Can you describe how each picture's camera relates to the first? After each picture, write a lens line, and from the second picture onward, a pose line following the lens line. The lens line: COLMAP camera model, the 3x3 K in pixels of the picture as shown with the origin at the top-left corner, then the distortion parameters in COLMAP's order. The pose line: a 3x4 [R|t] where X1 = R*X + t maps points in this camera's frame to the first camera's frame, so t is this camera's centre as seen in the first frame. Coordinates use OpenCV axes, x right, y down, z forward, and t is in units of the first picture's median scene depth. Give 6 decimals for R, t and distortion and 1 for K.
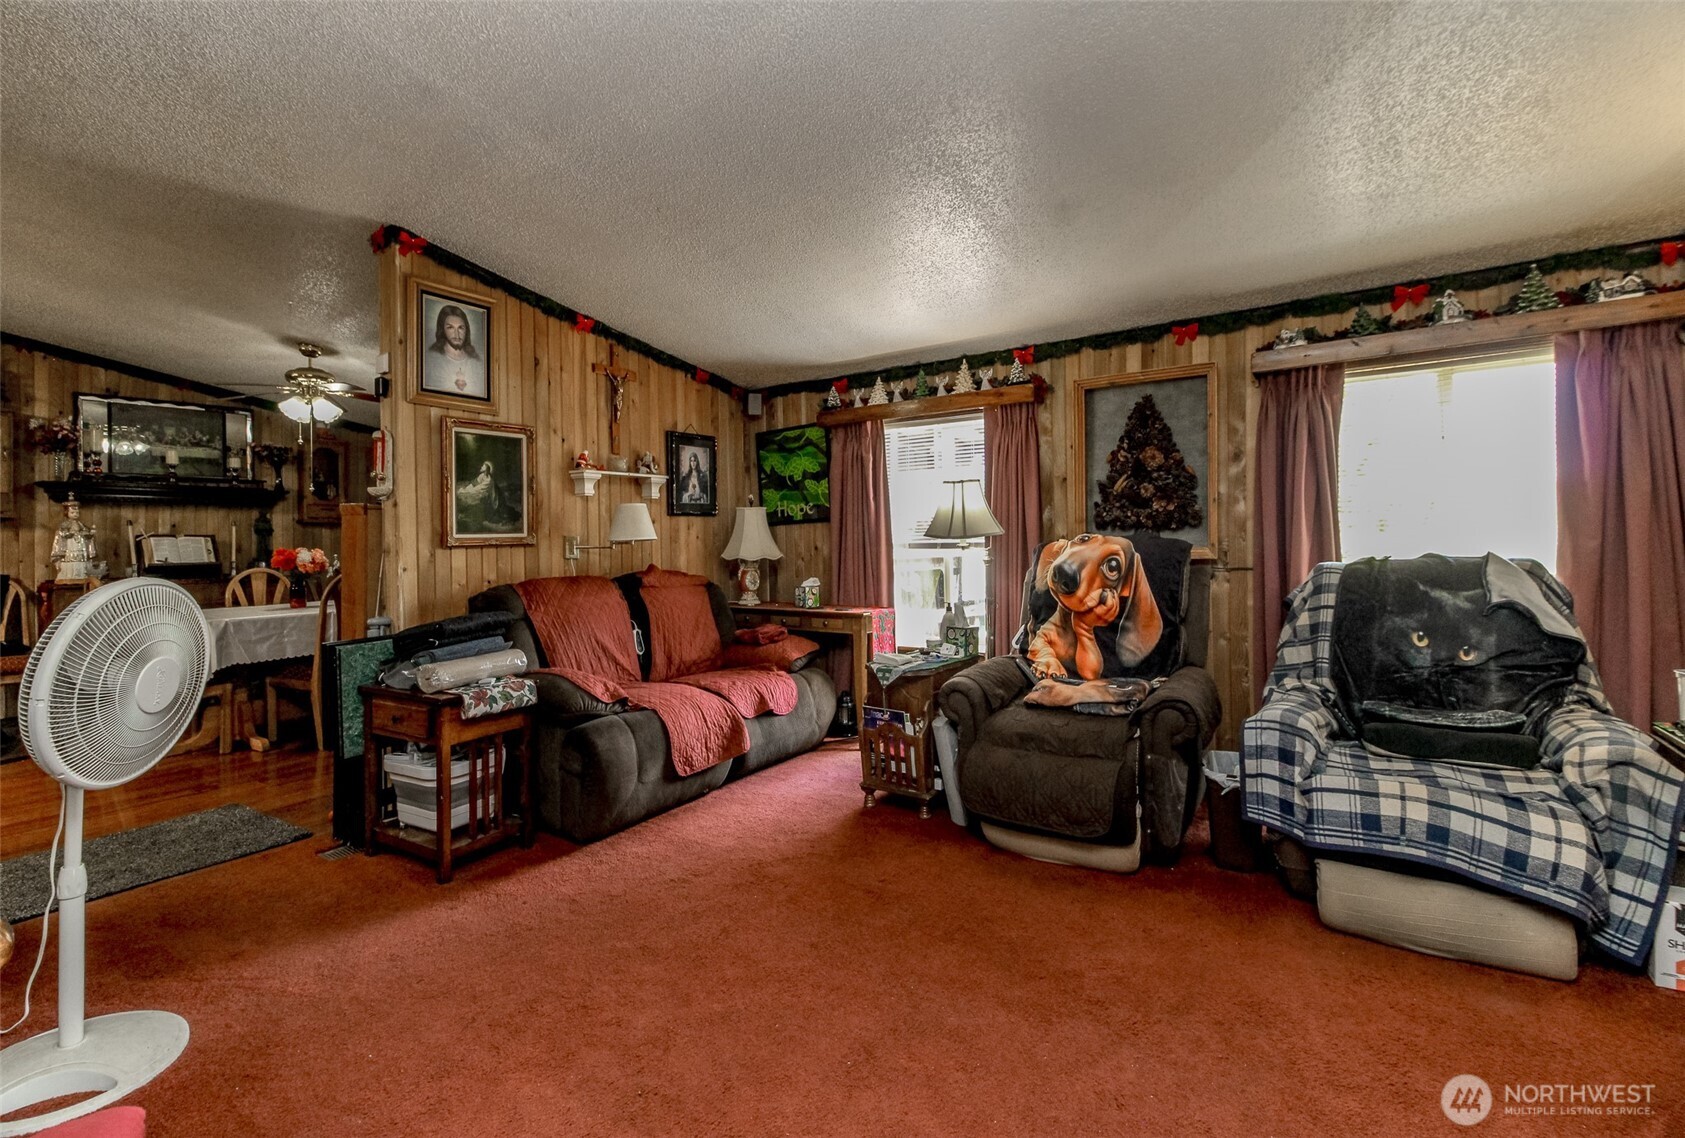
lens RADIAL K [[770.4, 0, 843.7], [0, 770.4, 527.3], [0, 0, 1]] dist [-0.001320, -0.000790]
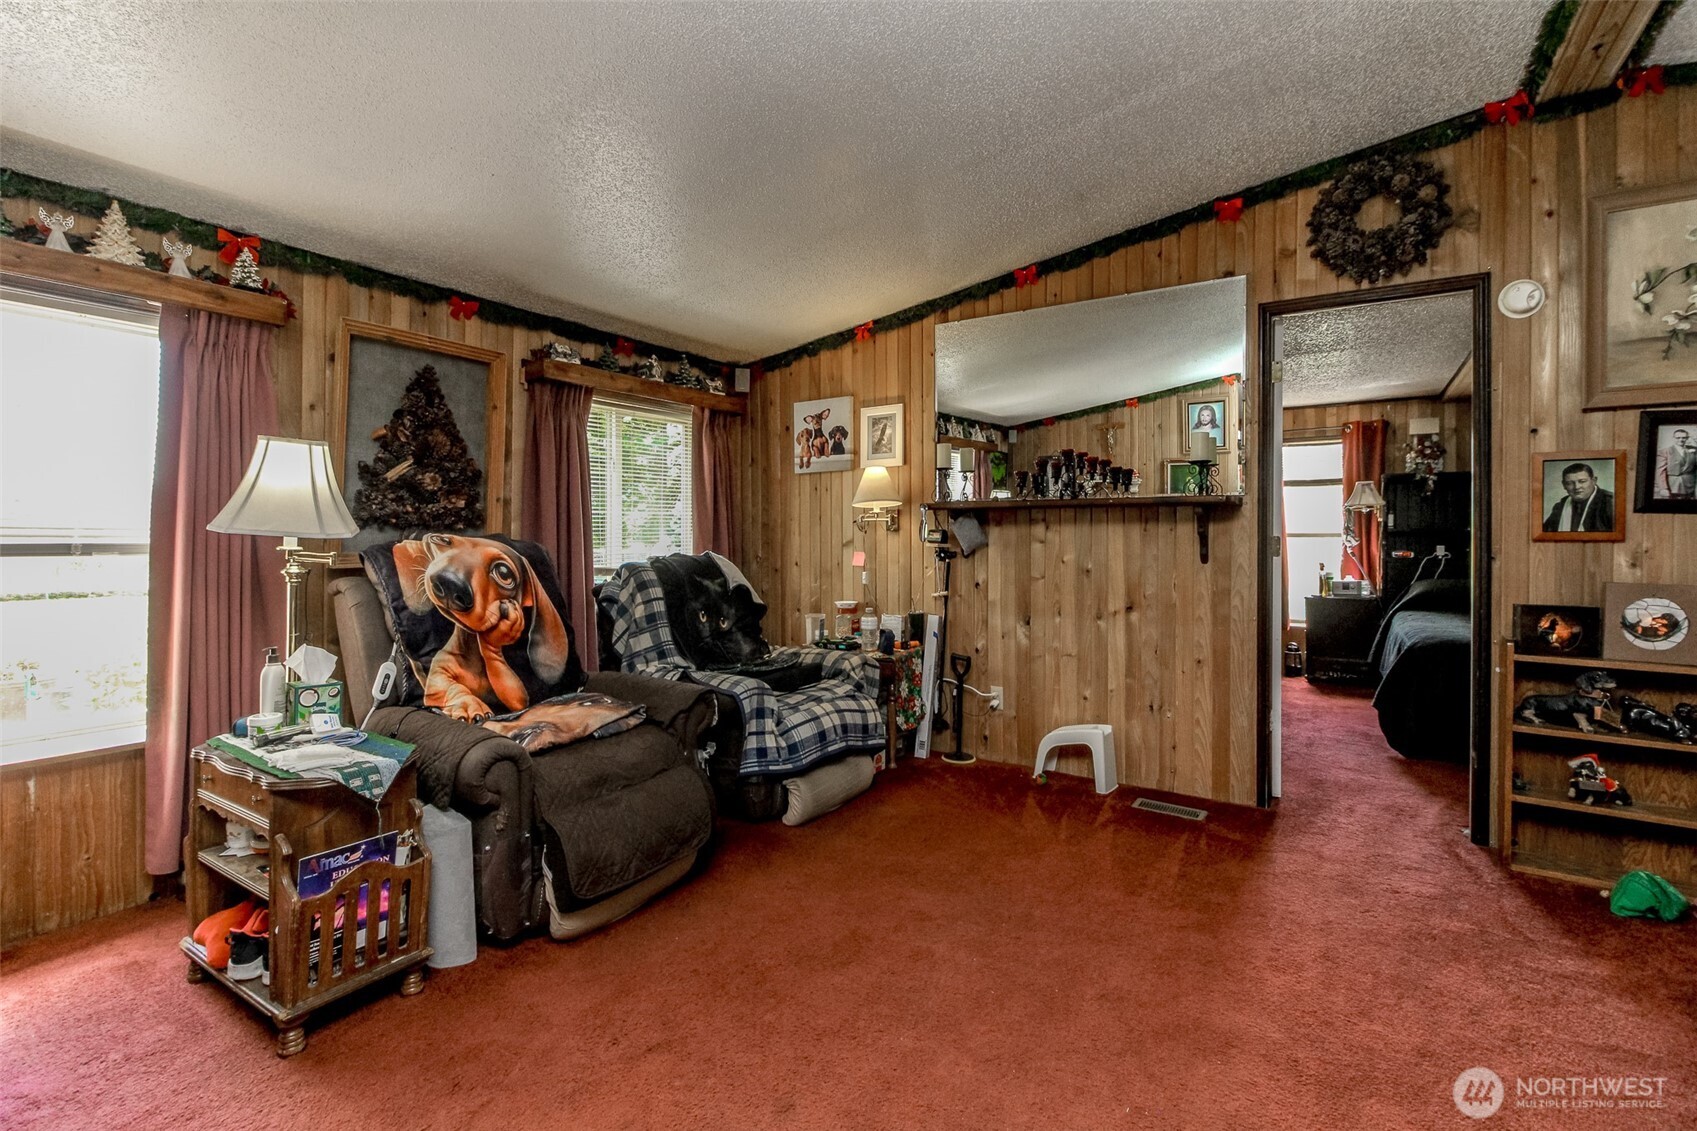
lens RADIAL K [[768.5, 0, 852.4], [0, 768.5, 534.3], [0, 0, 1]] dist [0.000263, -0.000148]
pose [[-0.037177, 0.015840, 0.999183, -0.504089], [-0.020125, 0.999660, -0.016597, 0.014577], [-0.999106, -0.020726, -0.036845, 0.647608]]
